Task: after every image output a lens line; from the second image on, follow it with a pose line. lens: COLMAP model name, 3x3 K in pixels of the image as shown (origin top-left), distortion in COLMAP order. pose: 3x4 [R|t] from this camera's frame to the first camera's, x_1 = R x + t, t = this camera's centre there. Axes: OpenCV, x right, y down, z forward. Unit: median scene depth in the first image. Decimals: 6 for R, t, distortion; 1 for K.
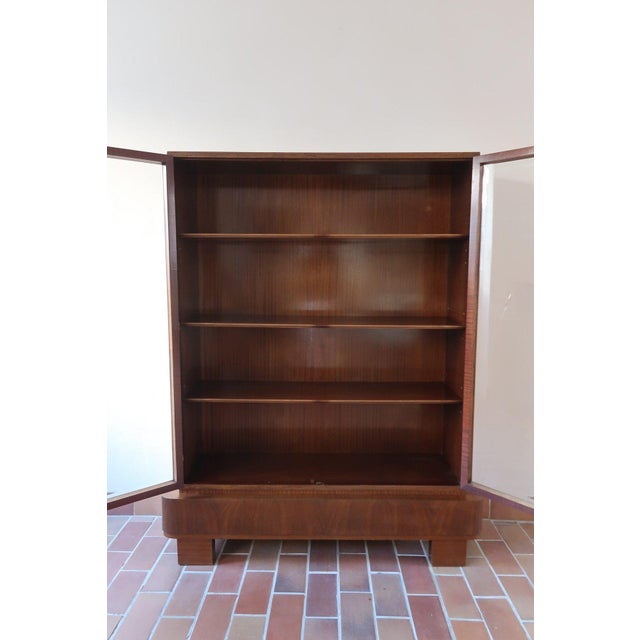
lens RADIAL K [[478.0, 0, 320.0], [0, 478.0, 320.0], [0, 0, 1]] dist [-0.001669, 0.004050]
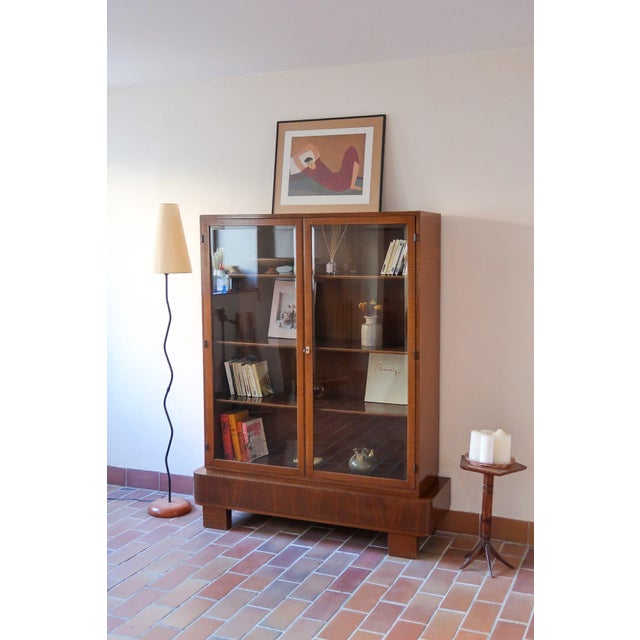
lens RADIAL K [[720.2, 0, 379.0], [0, 720.2, 311.2], [0, 0, 1]] dist [0.005117, 0.006862]
pose [[0.941375, 0.028179, -0.336182, 0.805672], [-0.035831, 0.999220, -0.016580, -0.057243], [0.335452, 0.027654, 0.941651, -0.708974]]
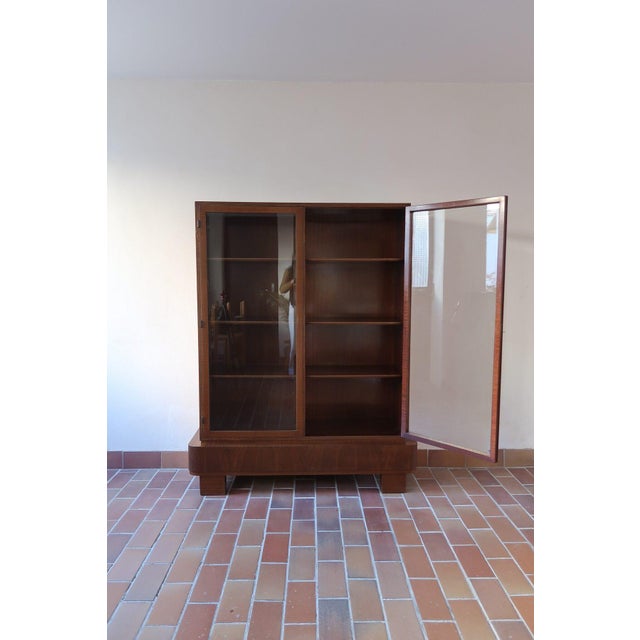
lens RADIAL K [[484.9, 0, 320.0], [0, 484.9, 320.0], [0, 0, 1]] dist [-0.001767, 0.000411]
pose [[0.999218, -0.002940, 0.039430, -0.003011], [0.003711, 0.999803, -0.019484, 0.032397], [-0.039365, 0.019615, 0.999032, -0.437079]]
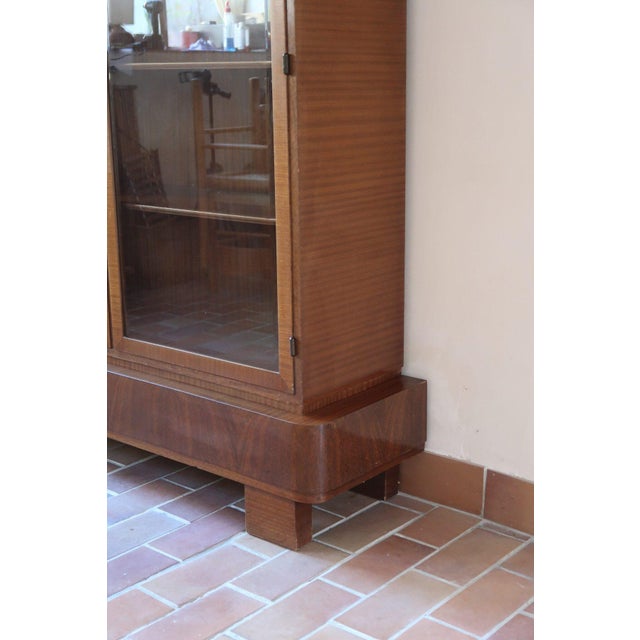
lens RADIAL K [[974.6, 0, 351.5], [0, 974.6, 319.8], [0, 0, 1]] dist [0.008483, 0.002095]
pose [[0.787003, 0.143247, -0.600089, 0.952859], [-0.061417, 0.986031, 0.154828, 0.110629], [0.613885, -0.084994, 0.784807, 0.250052]]
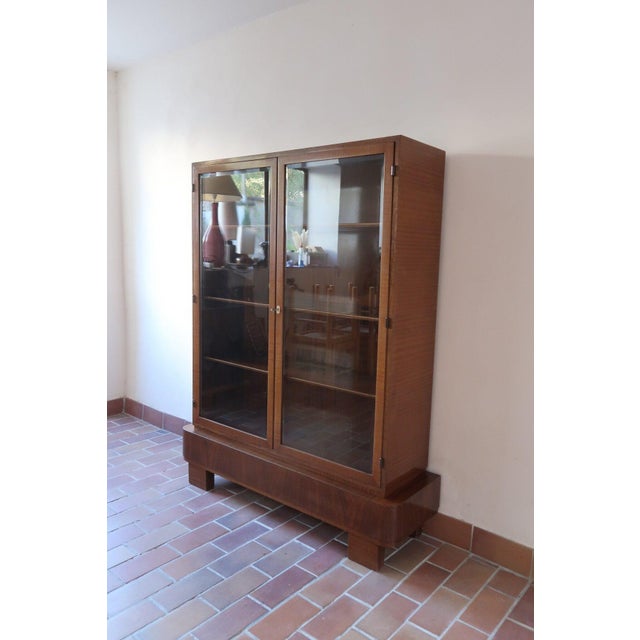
lens RADIAL K [[515.8, 0, 329.8], [0, 515.8, 320.6], [0, 0, 1]] dist [0.004106, 0.004386]
pose [[0.787237, 0.100166, -0.608461, 0.820485], [-0.096236, 0.994586, 0.039219, -0.014622], [0.609095, 0.027681, 0.792614, 0.116316]]
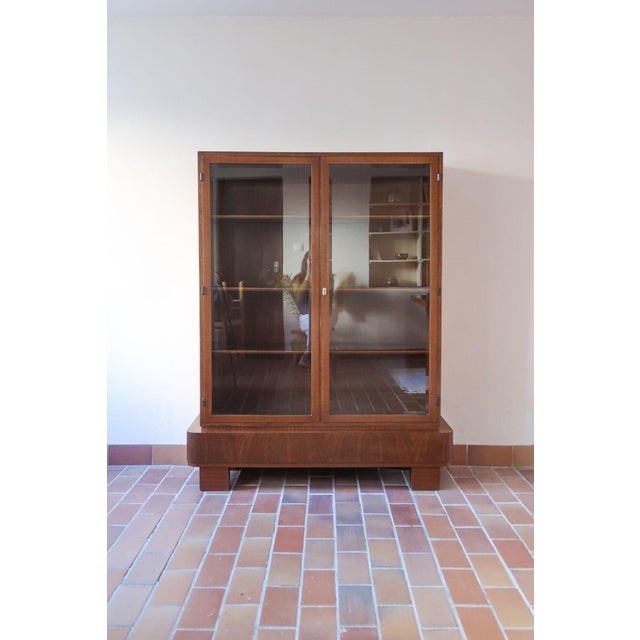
lens RADIAL K [[627.7, 0, 321.8], [0, 627.7, 297.4], [0, 0, 1]] dist [0.007078, -0.002358]
pose [[0.999886, -0.001880, 0.015002, -0.015012], [0.002736, 0.998356, -0.057246, 0.123268], [-0.014870, 0.057281, 0.998247, -0.608949]]
